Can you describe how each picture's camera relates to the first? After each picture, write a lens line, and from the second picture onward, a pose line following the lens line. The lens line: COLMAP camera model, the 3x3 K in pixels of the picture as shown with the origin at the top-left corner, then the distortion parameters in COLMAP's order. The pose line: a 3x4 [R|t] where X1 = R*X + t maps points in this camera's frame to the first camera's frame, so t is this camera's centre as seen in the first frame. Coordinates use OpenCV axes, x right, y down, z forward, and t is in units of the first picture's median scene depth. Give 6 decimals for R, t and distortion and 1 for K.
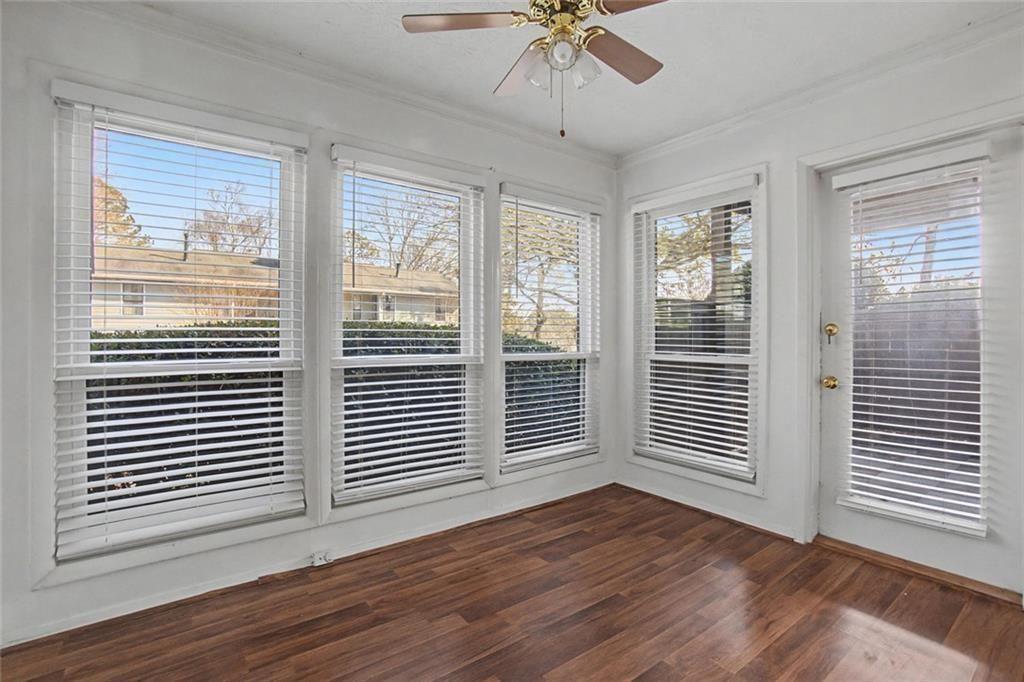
lens RADIAL K [[466.9, 0, 509.6], [0, 466.9, 335.9], [0, 0, 1]] dist [-0.054561, 0.014000]
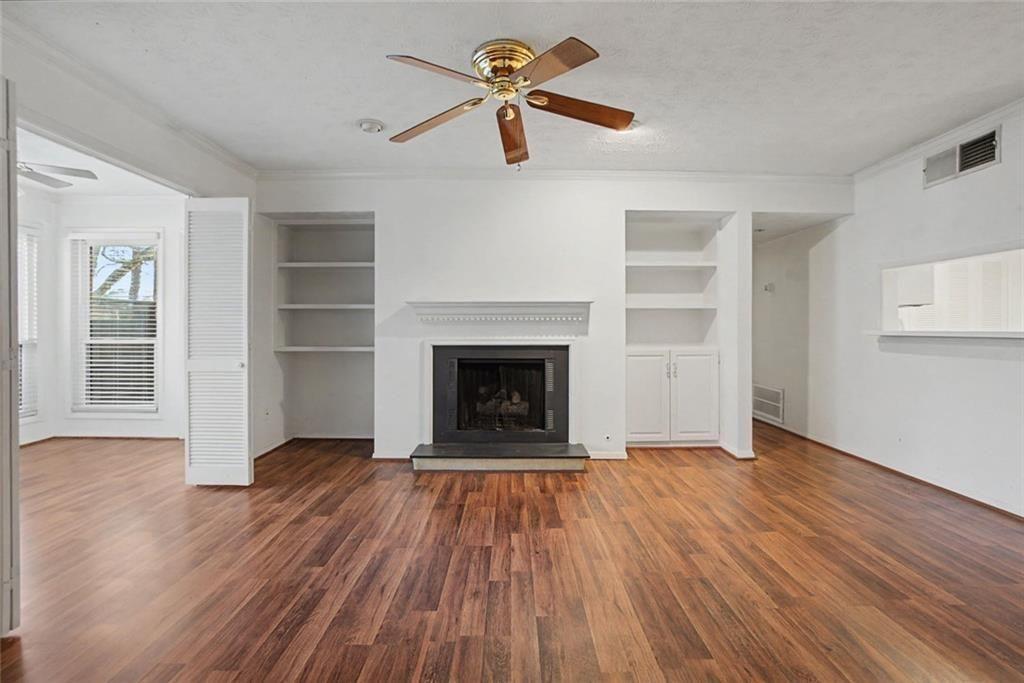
lens RADIAL K [[490.6, 0, 511.7], [0, 490.6, 328.4], [0, 0, 1]] dist [-0.028307, 0.001042]
pose [[0.592862, -0.002307, 0.805301, -0.127140], [0.001699, 0.999997, 0.001615, 0.006181], [-0.805302, 0.000411, 0.592864, -1.147468]]
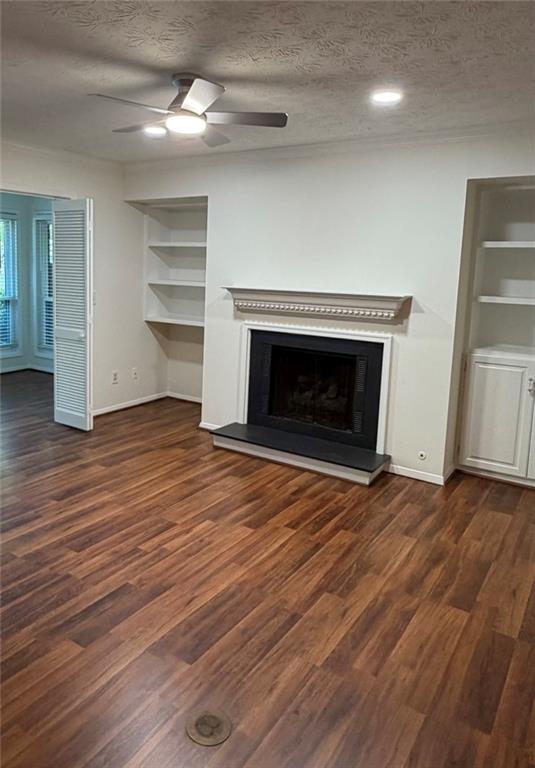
lens RADIAL K [[563.8, 0, 209.9], [0, 563.8, 336.4], [0, 0, 1]] dist [0.005564, -0.001506]
pose [[0.950998, -0.013069, 0.308919, 0.294590], [-0.027177, 0.991706, 0.125619, -0.140049], [-0.307999, -0.127859, 0.942756, -1.695905]]
